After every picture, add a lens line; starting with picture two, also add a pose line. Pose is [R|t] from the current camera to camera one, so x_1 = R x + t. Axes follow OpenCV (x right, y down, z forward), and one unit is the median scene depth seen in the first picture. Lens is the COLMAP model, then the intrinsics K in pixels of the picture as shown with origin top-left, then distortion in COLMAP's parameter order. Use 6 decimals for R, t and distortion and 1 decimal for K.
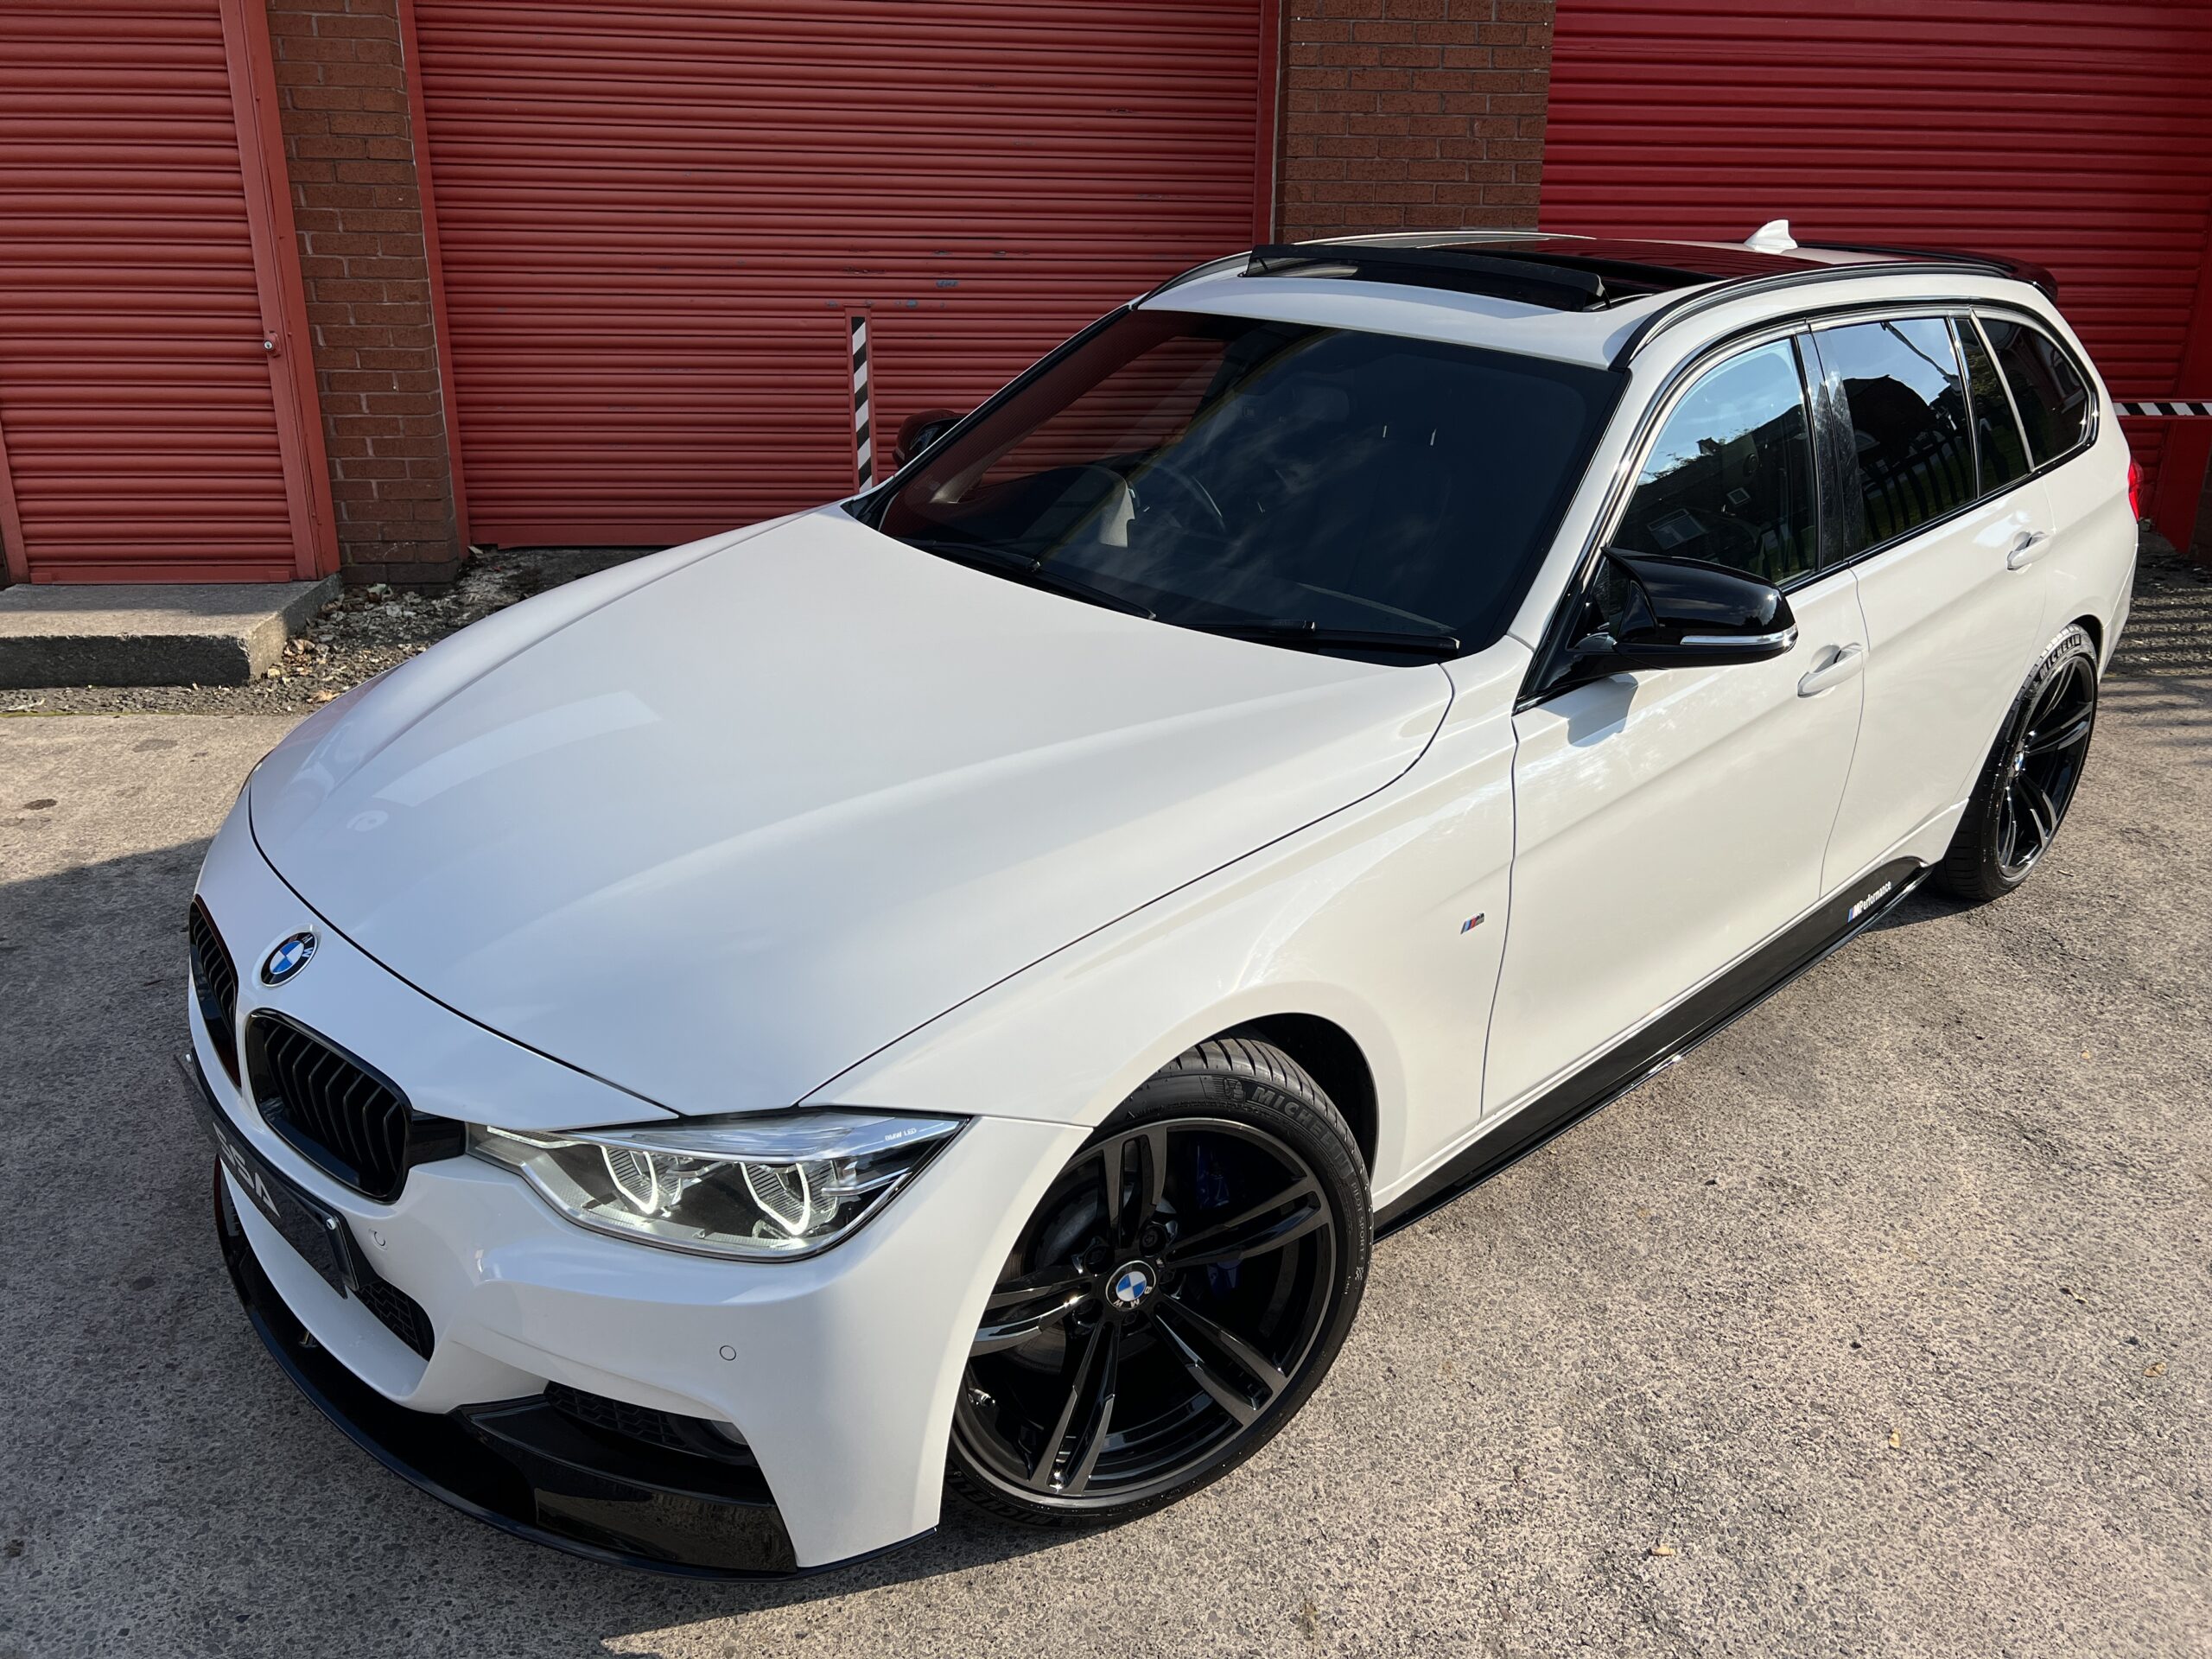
lens RADIAL K [[1679.4, 0, 1103.4], [0, 1679.4, 819.4], [0, 0, 1]] dist [0.040710, -0.050685]
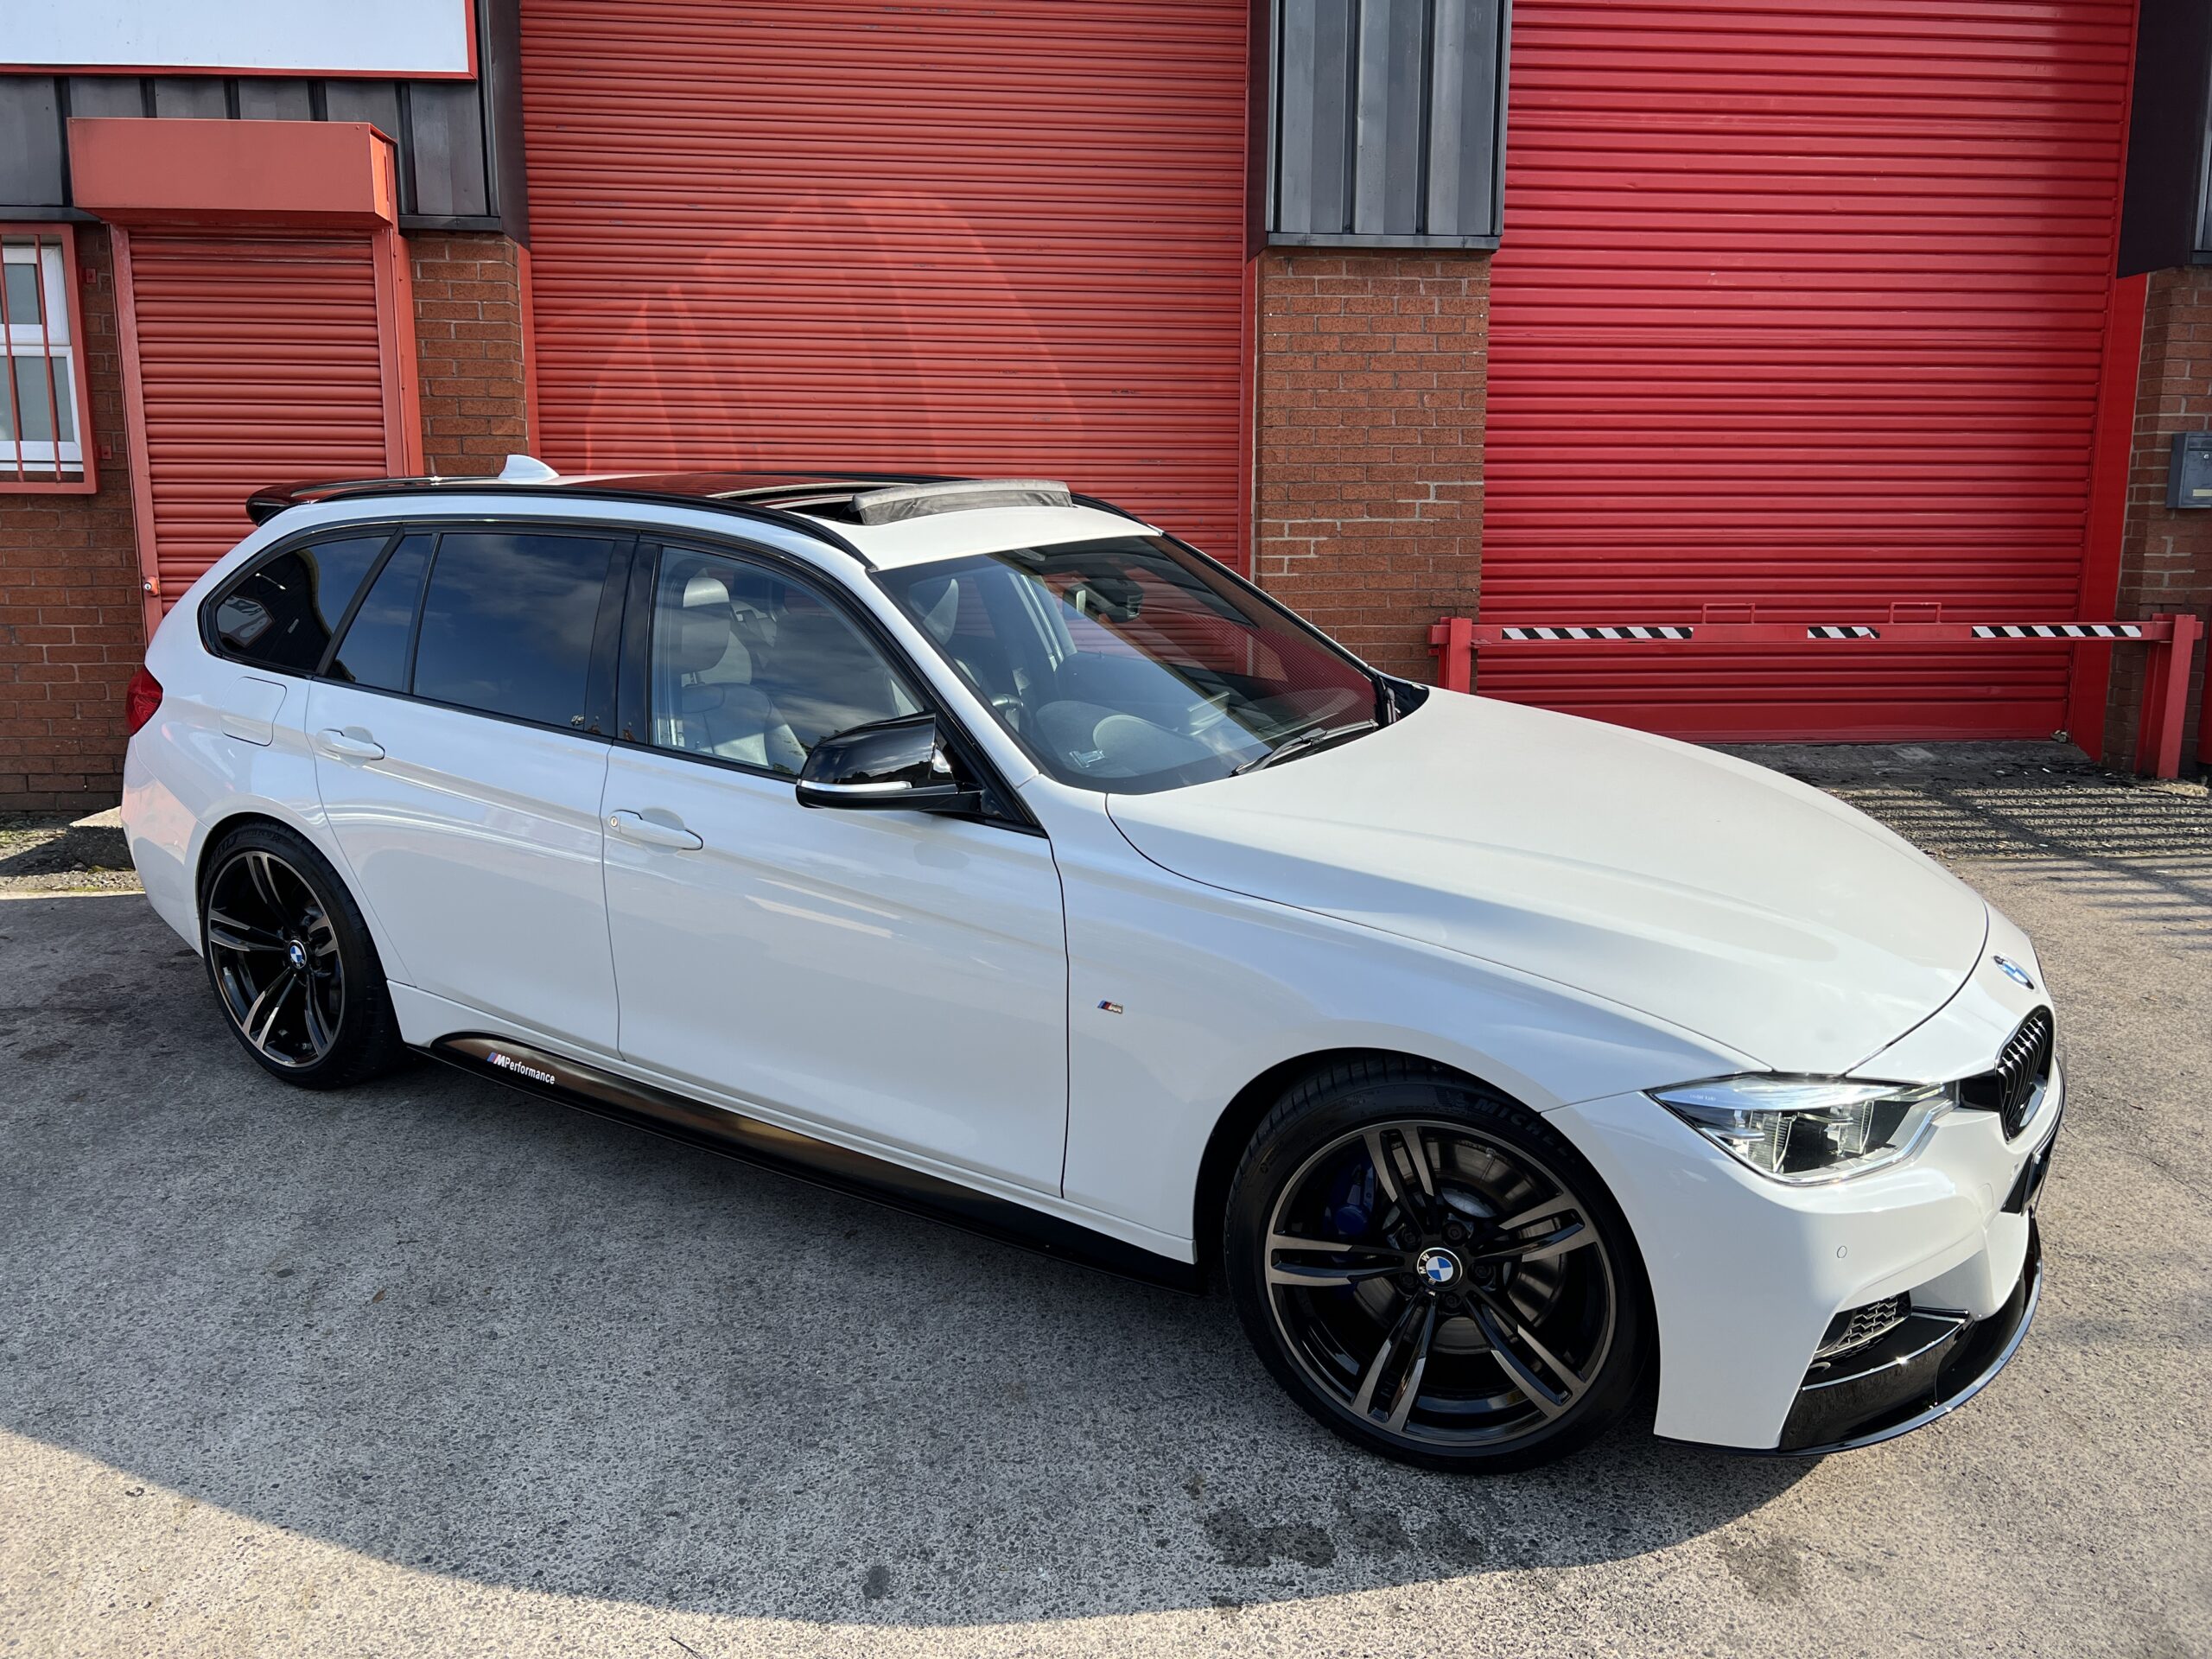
lens RADIAL K [[1679.4, 0, 1108.1], [0, 1679.4, 810.0], [0, 0, 1]] dist [0.040710, -0.050685]
pose [[0.999603, -0.005244, -0.027686, 0.050818], [0.000712, 0.986916, -0.161234, 0.096160], [0.028169, 0.161150, 0.986528, -0.182955]]
